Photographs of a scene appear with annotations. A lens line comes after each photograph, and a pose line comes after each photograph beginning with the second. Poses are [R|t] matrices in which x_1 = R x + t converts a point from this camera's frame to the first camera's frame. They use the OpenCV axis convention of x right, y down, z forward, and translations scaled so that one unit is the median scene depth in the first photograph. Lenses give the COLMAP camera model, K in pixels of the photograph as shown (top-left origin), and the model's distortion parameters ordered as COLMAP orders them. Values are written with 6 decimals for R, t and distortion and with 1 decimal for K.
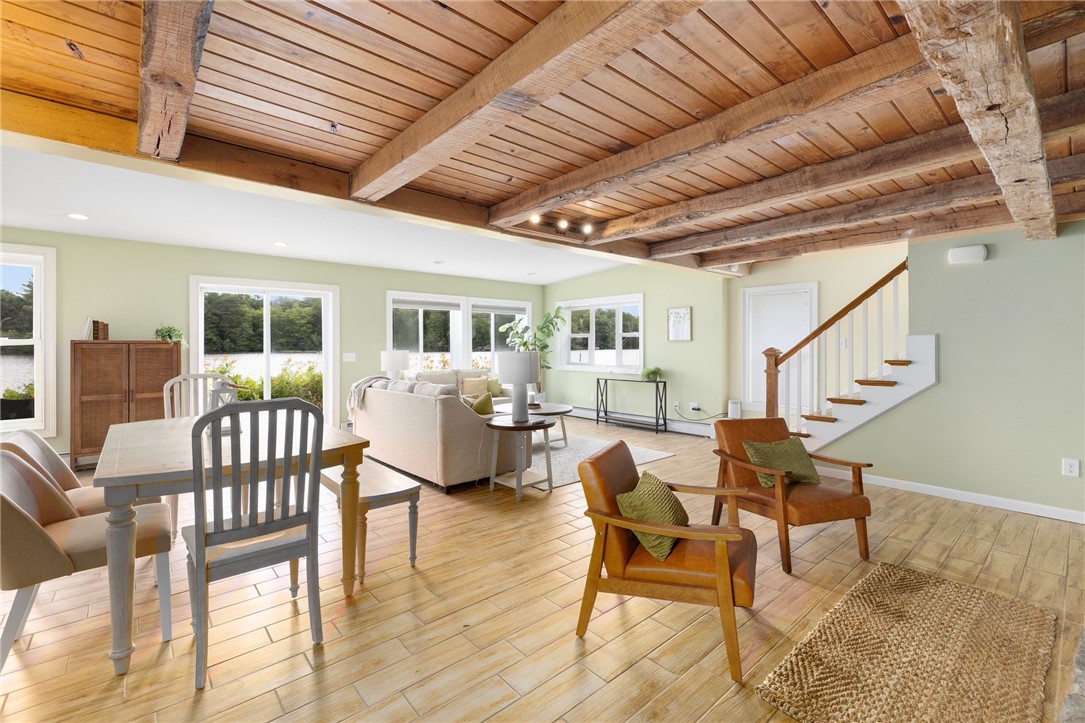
lens RADIAL K [[463.0, 0, 541.1], [0, 463.0, 352.6], [0, 0, 1]] dist [-0.002419, 0.001144]
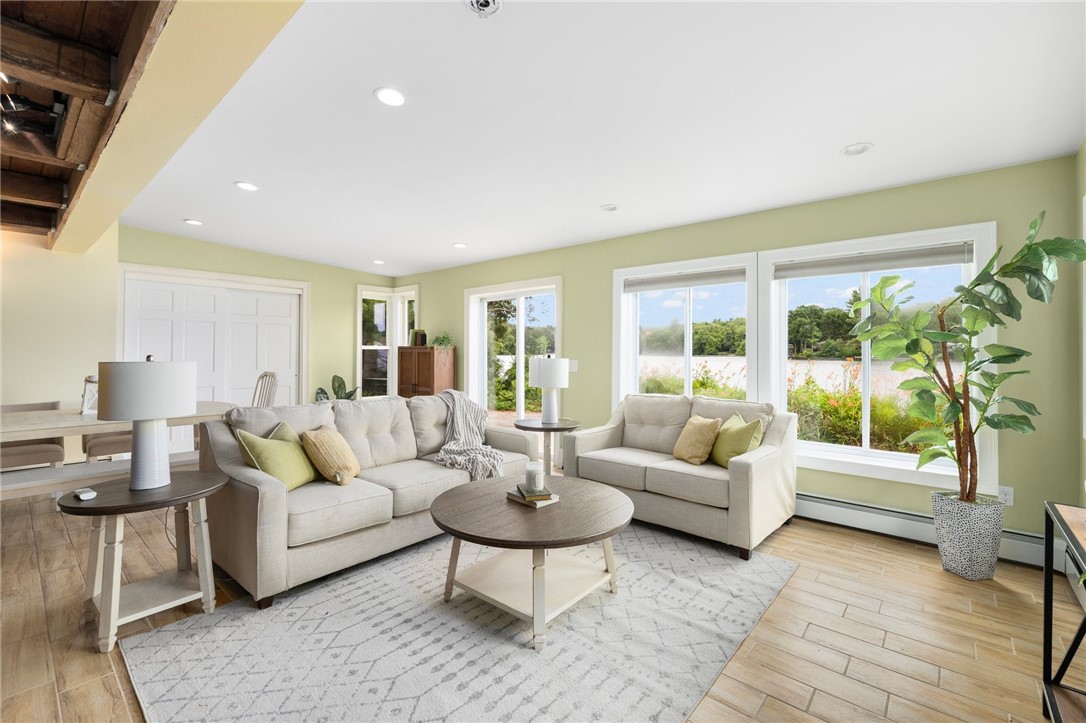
lens RADIAL K [[463.5, 0, 549.5], [0, 463.5, 344.2], [0, 0, 1]] dist [-0.002419, 0.001144]
pose [[0.153678, -0.010807, -0.988062, 0.422616], [-0.021275, 0.999672, -0.014243, -0.017635], [0.987892, 0.023210, 0.153398, 1.034071]]
